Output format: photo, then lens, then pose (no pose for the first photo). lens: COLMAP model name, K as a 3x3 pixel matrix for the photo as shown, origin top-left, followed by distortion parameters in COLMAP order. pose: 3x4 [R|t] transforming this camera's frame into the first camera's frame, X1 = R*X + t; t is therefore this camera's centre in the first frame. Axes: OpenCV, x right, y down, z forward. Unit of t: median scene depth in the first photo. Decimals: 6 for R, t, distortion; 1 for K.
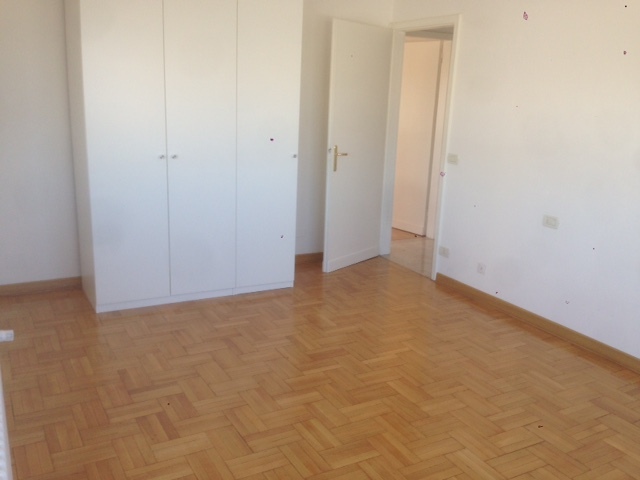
lens RADIAL K [[593.9, 0, 320.0], [0, 593.9, 240.0], [0, 0, 1]] dist [0.124066, -0.180388]
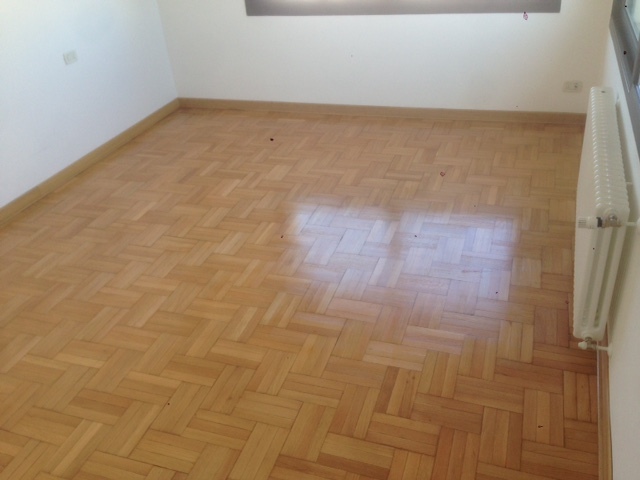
lens RADIAL K [[593.9, 0, 320.0], [0, 593.9, 240.0], [0, 0, 1]] dist [0.124066, -0.180388]
pose [[-0.666015, -0.386933, 0.637736, -0.608396], [0.219125, 0.715738, 0.663102, -0.391665], [-0.713028, 0.581379, -0.391905, 1.204021]]
